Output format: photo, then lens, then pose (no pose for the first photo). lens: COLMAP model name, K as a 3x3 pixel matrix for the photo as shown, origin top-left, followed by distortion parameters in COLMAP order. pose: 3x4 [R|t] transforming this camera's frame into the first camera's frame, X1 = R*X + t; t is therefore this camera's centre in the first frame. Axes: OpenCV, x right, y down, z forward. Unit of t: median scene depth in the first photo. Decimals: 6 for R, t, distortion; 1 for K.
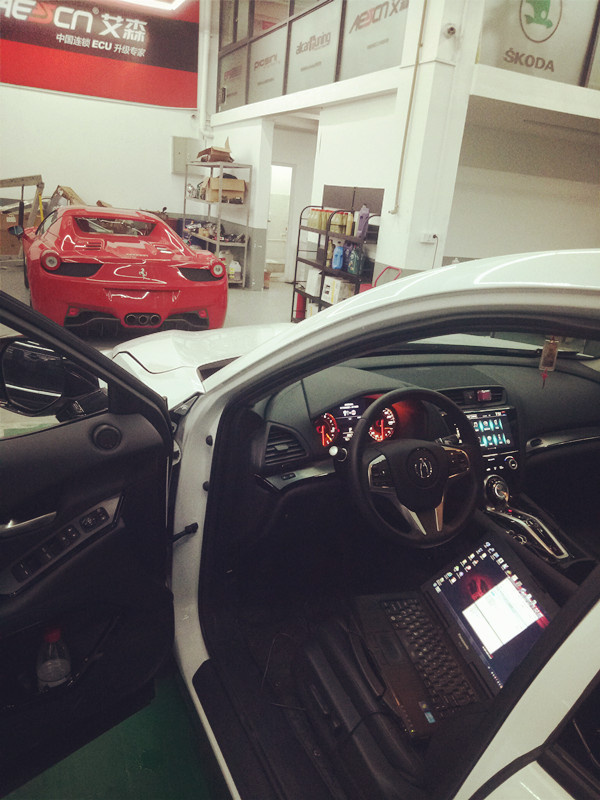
lens RADIAL K [[587.8, 0, 299.9], [0, 587.8, 400.7], [0, 0, 1]] dist [0.027005, 0.001312]
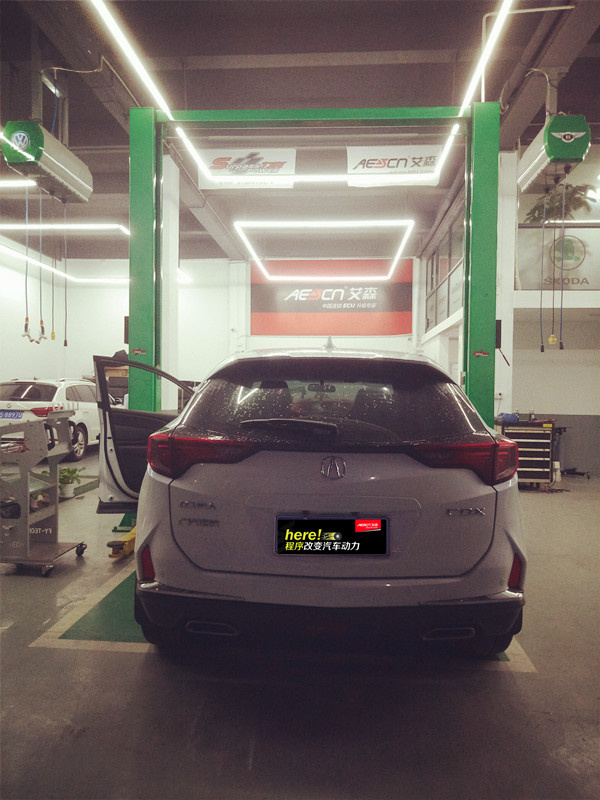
lens RADIAL K [[587.8, 0, 298.6], [0, 587.8, 399.7], [0, 0, 1]] dist [0.027005, 0.001312]
pose [[0.883466, -0.075661, -0.462346, 0.280841], [-0.087784, 0.942660, -0.322003, 0.160797], [0.460198, 0.325065, 0.826166, -0.286092]]
